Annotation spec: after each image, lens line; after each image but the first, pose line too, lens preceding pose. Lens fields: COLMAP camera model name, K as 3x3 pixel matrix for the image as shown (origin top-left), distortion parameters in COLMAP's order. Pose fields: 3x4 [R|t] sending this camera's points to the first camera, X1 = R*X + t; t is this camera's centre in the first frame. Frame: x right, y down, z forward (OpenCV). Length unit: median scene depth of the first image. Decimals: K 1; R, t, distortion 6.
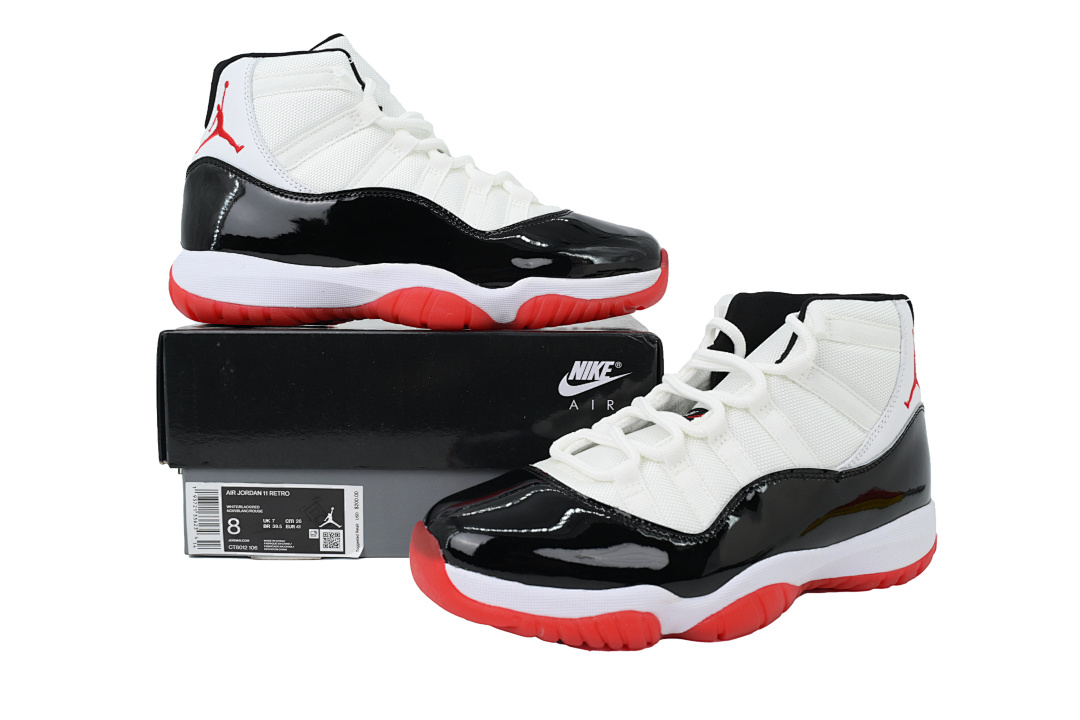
lens RADIAL K [[877.3, 0, 540.0], [0, 877.3, 360.0], [0, 0, 1]] dist [-0.002625, 0.000079]
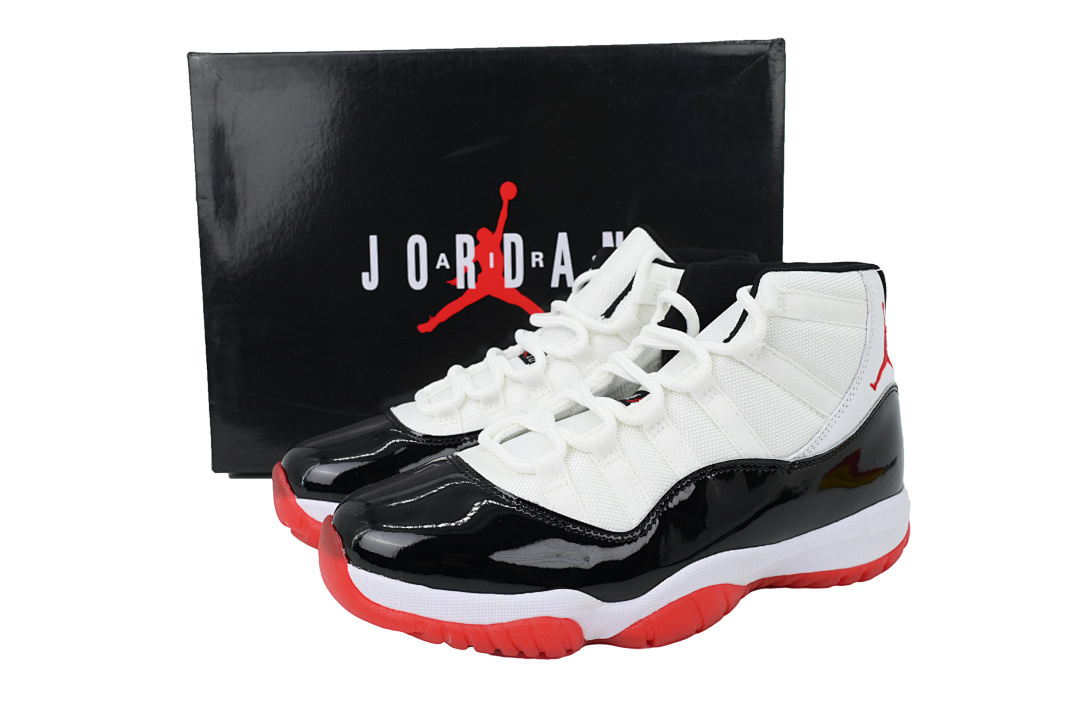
lens RADIAL K [[877.3, 0, 540.0], [0, 877.3, 360.0], [0, 0, 1]] dist [-0.002625, 0.000079]
pose [[0.999124, -0.002544, -0.041775, 0.119499], [0.004583, 0.998800, 0.048770, -0.023919], [0.041601, -0.048919, 0.997936, 0.085802]]
